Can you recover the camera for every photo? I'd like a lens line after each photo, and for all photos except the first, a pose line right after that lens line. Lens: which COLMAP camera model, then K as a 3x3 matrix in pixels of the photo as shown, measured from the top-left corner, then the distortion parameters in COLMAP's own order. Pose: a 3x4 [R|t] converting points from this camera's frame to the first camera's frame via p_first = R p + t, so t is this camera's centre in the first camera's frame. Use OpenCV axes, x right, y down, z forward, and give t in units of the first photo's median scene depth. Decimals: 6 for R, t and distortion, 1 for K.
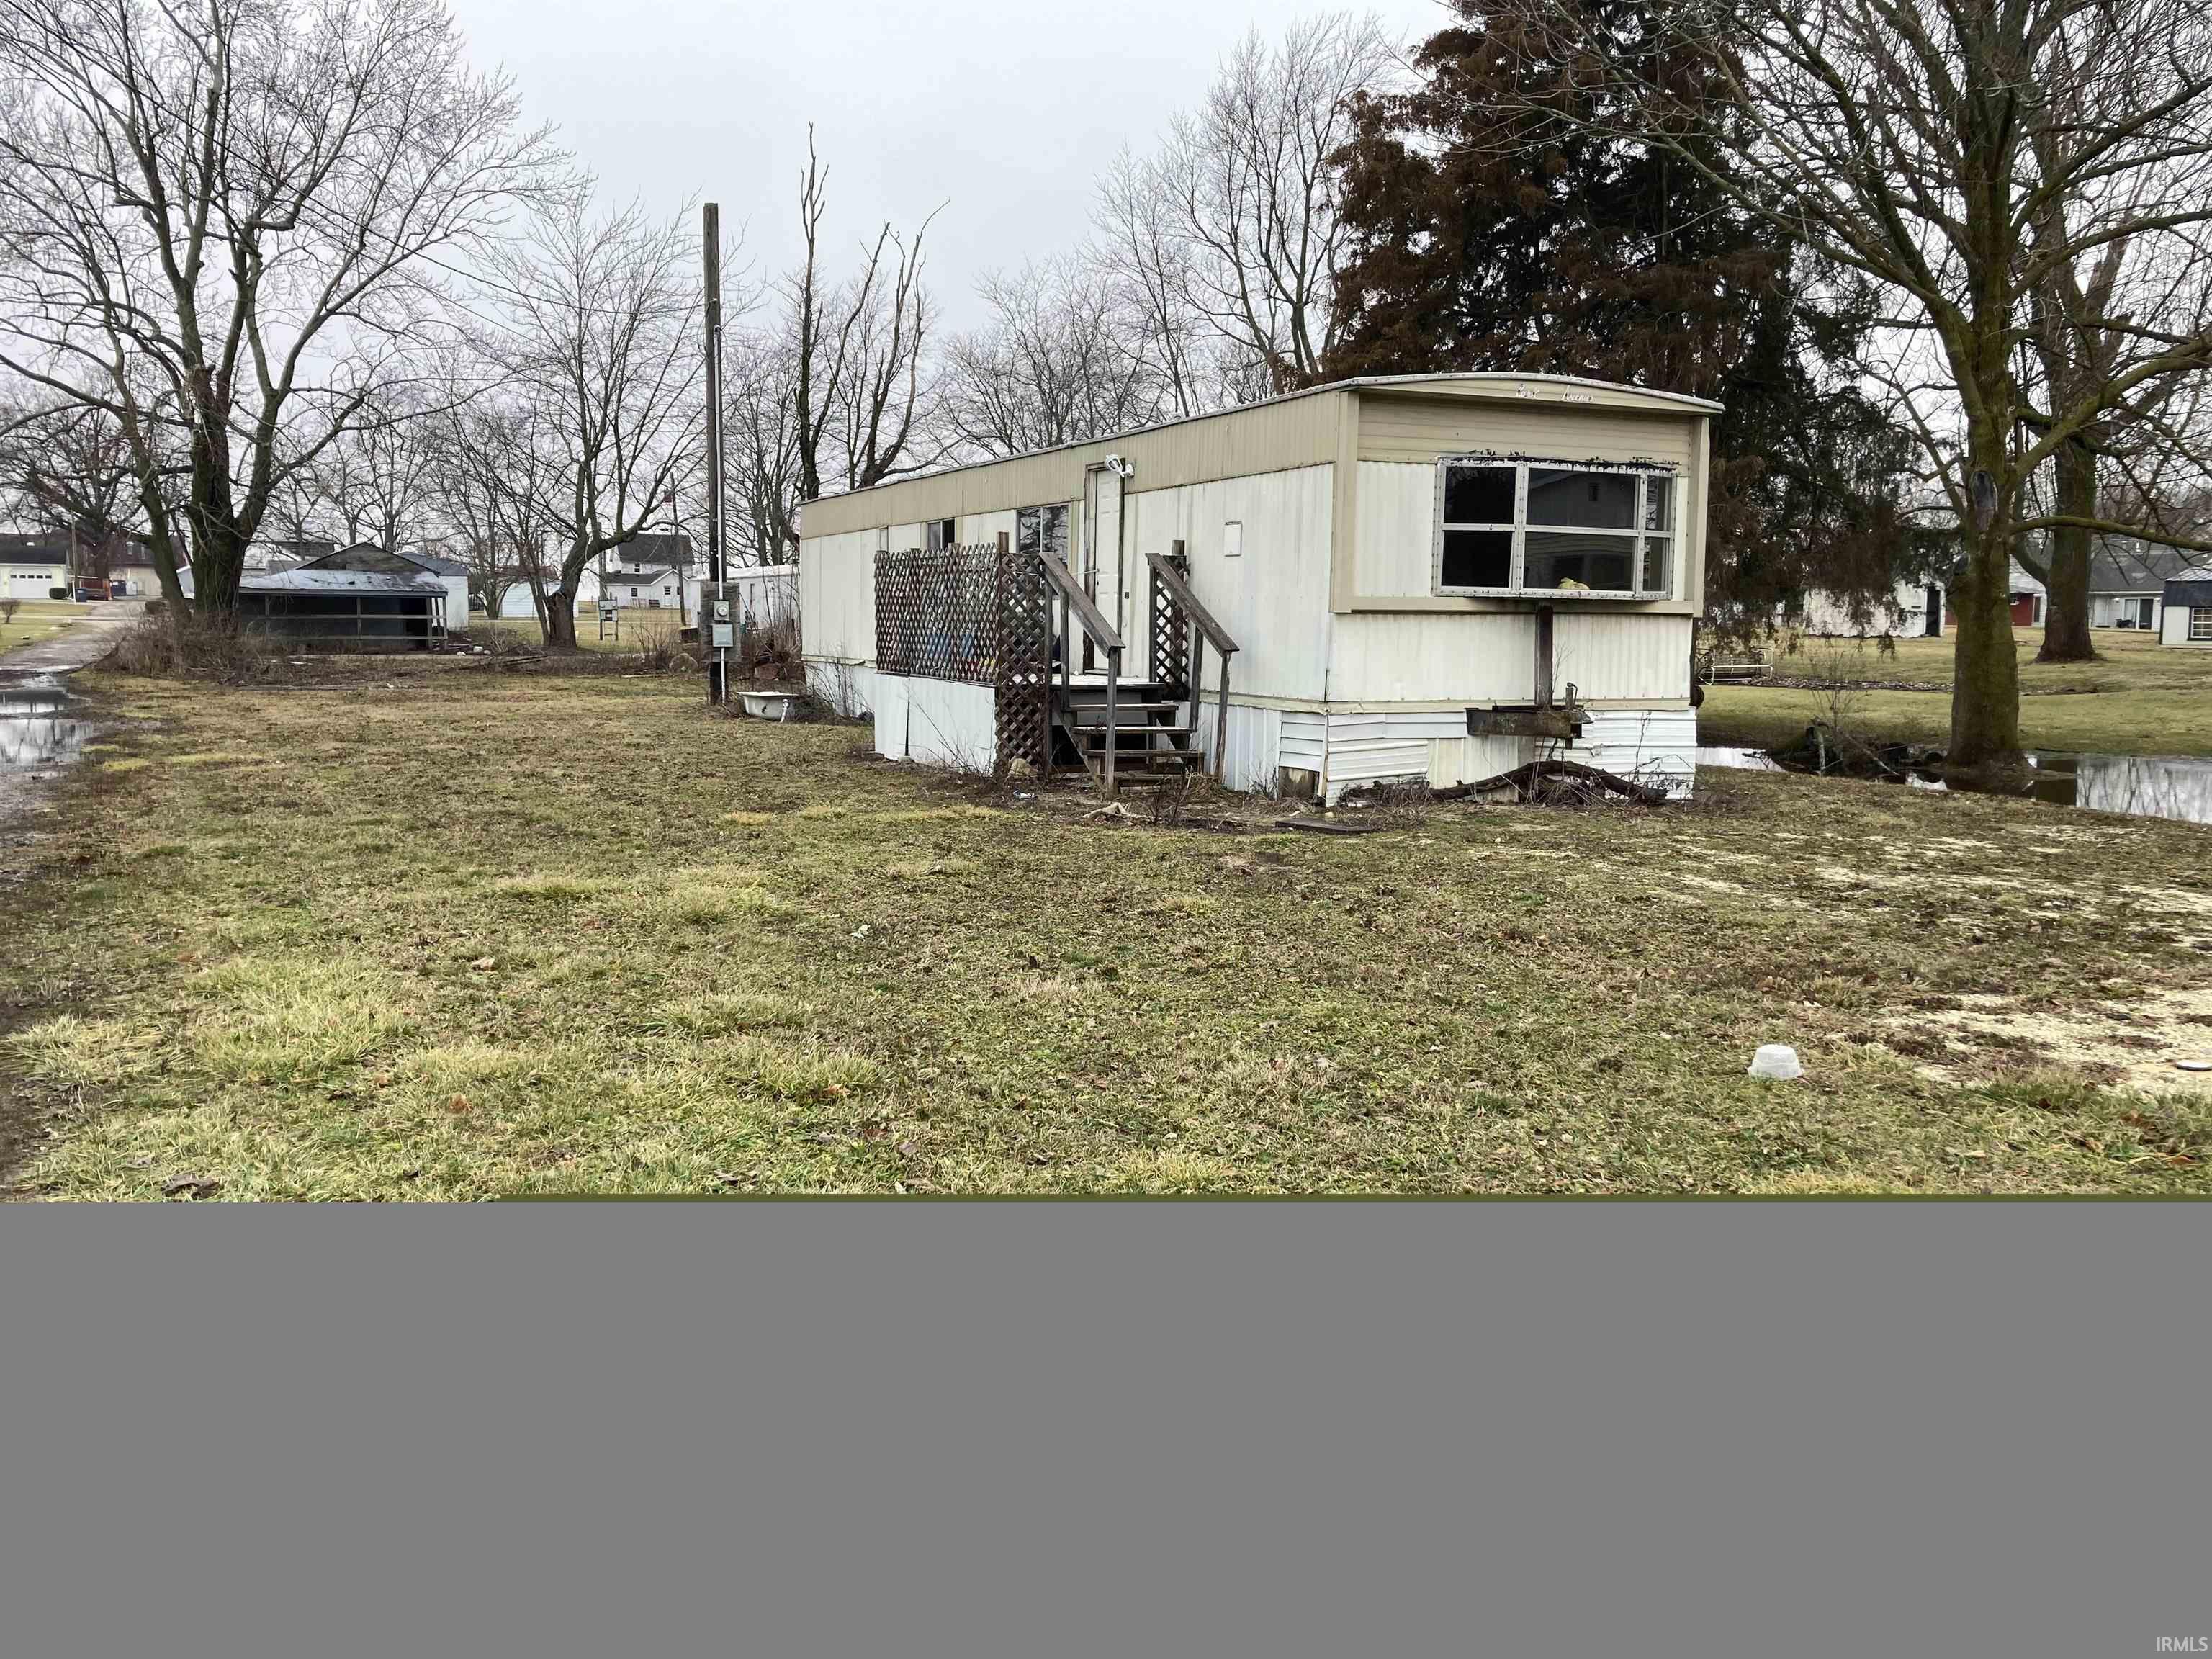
lens RADIAL K [[1806.8, 0, 1108.4], [0, 1806.8, 840.9], [0, 0, 1]] dist [0.029715, -0.019782]
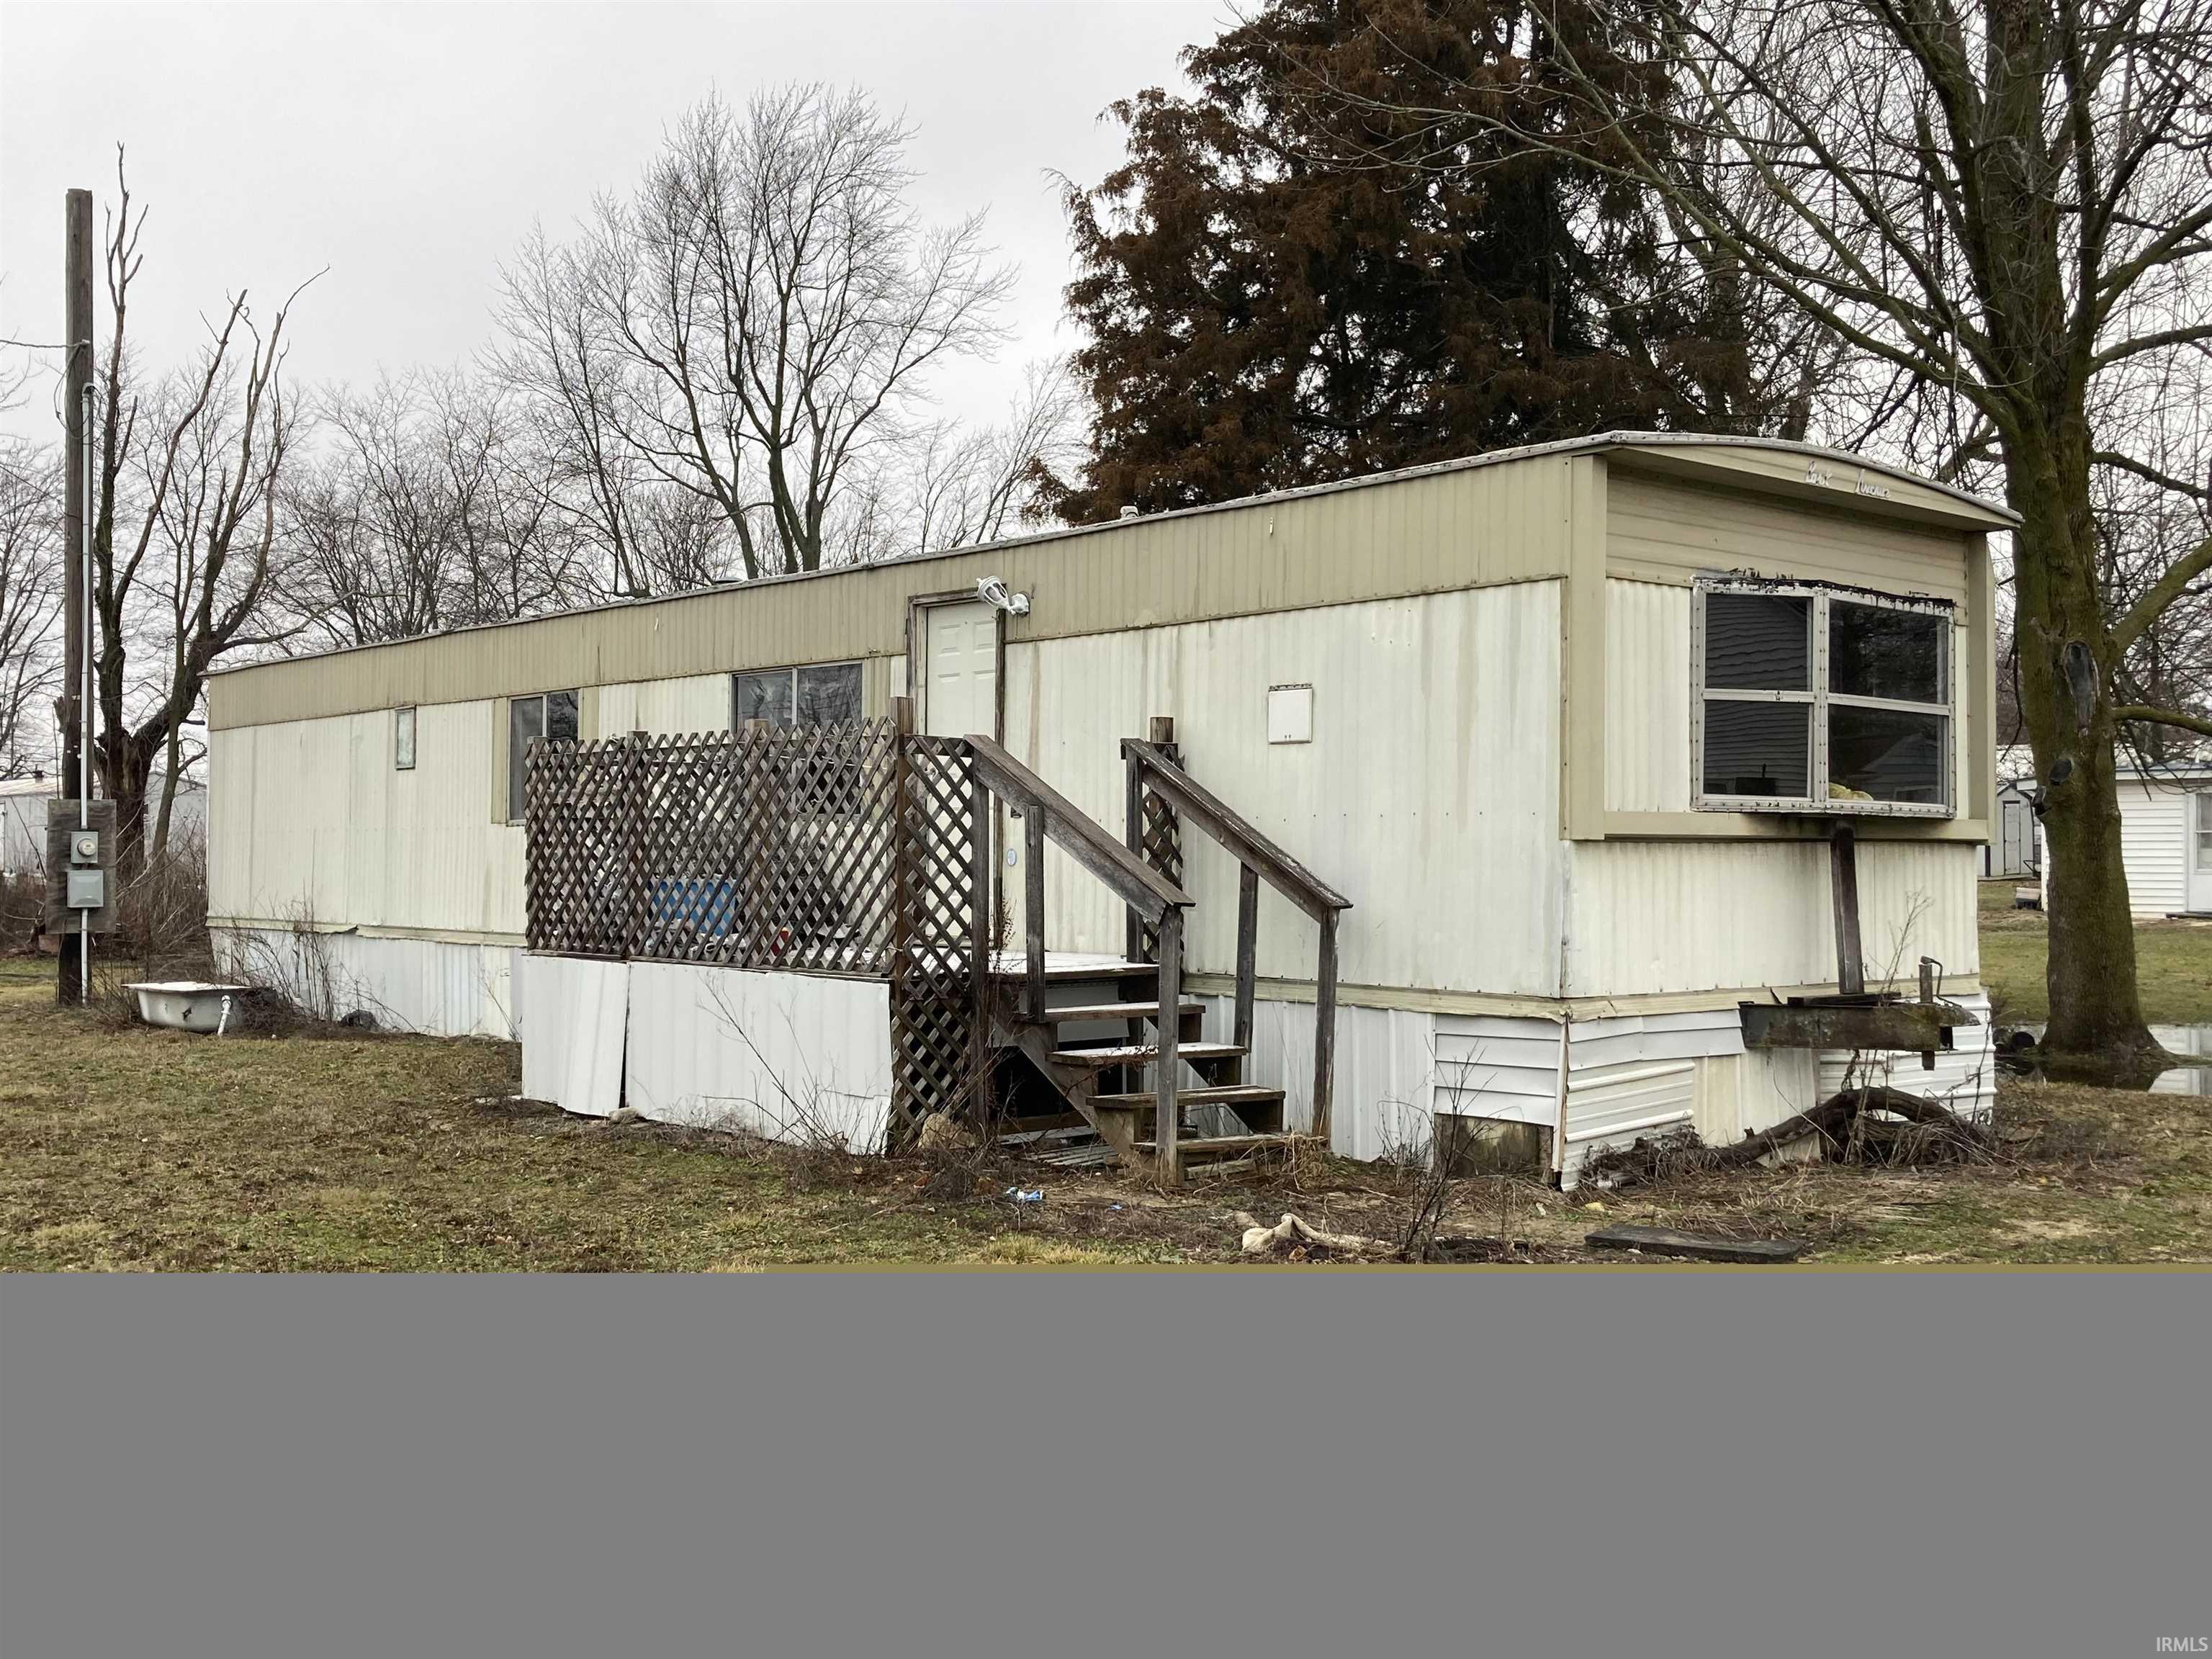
lens RADIAL K [[2258.6, 0, 1035.2], [0, 2258.6, 795.1], [0, 0, 1]] dist [0.017400, 0.000000]
pose [[0.958607, 0.001998, 0.284727, -0.217117], [0.040446, 0.988880, -0.143113, -0.042971], [-0.281846, 0.148705, 0.947866, 0.353281]]
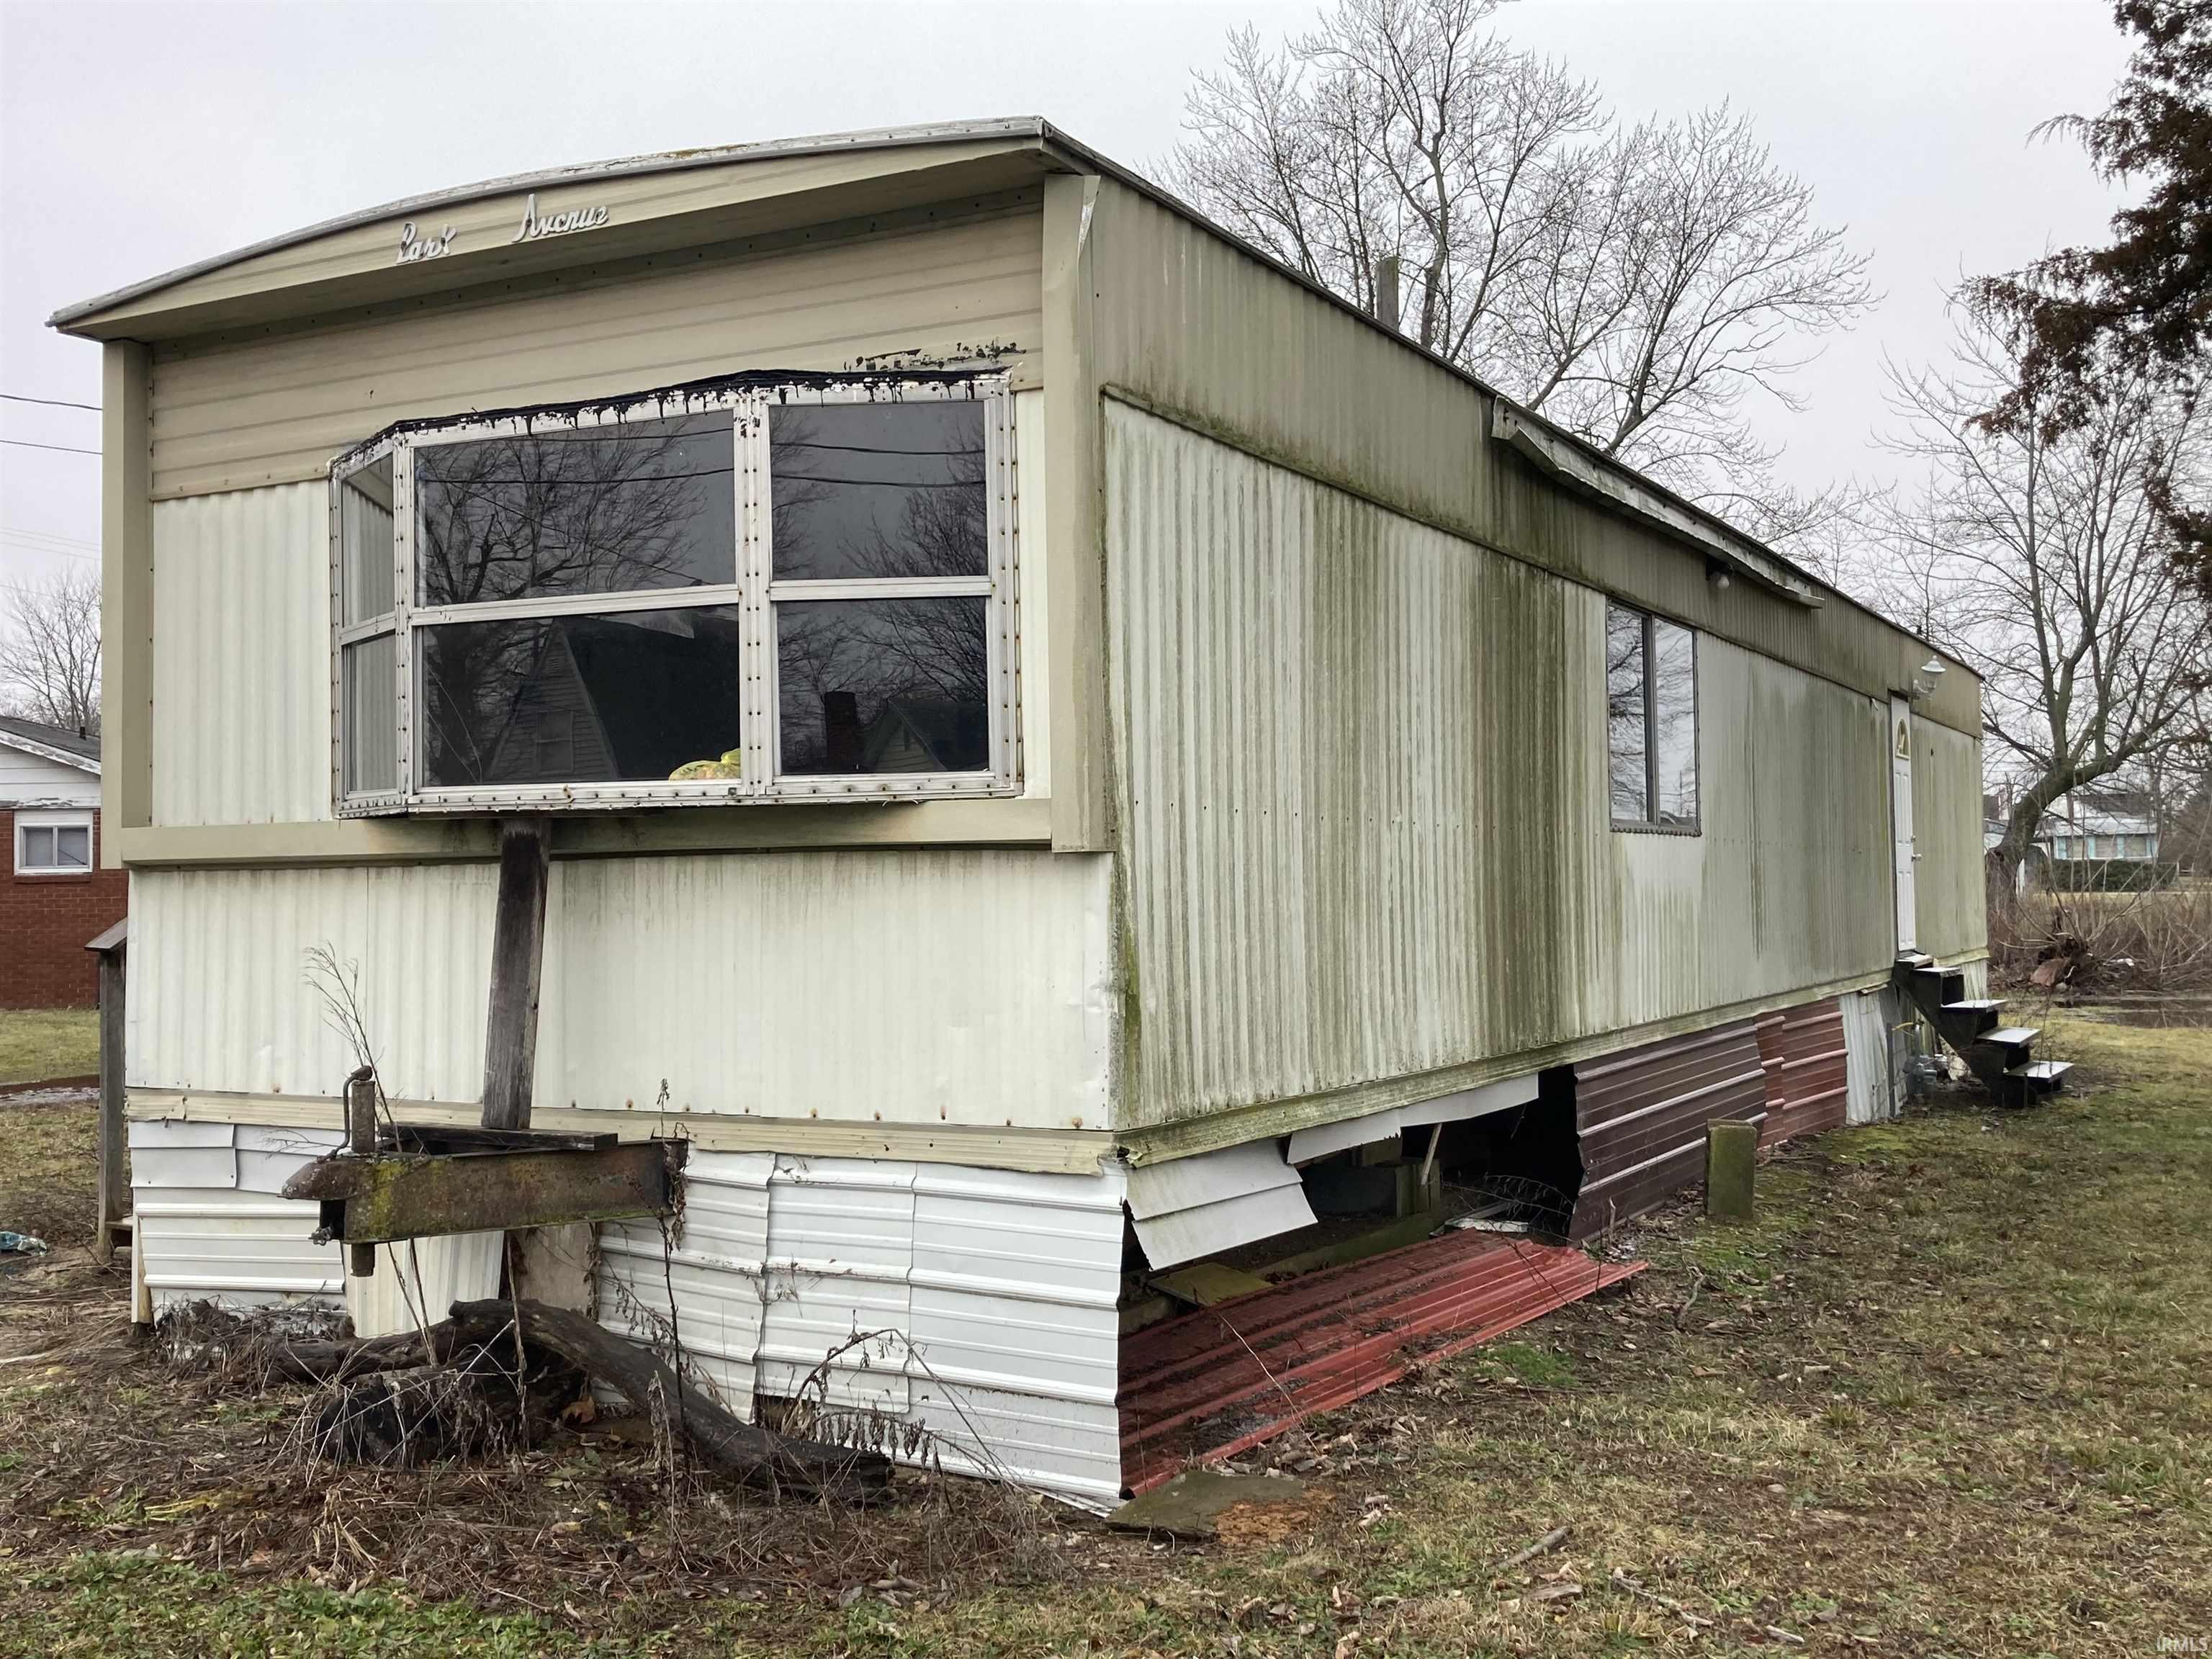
lens RADIAL K [[2258.6, 0, 1108.3], [0, 2258.6, 816.2], [0, 0, 1]] dist [0.017400, 0.000000]
pose [[0.620320, -0.041099, -0.783271, 0.616146], [-0.077960, 0.990450, -0.113711, -0.090180], [0.780465, 0.131601, 0.611192, 0.794733]]
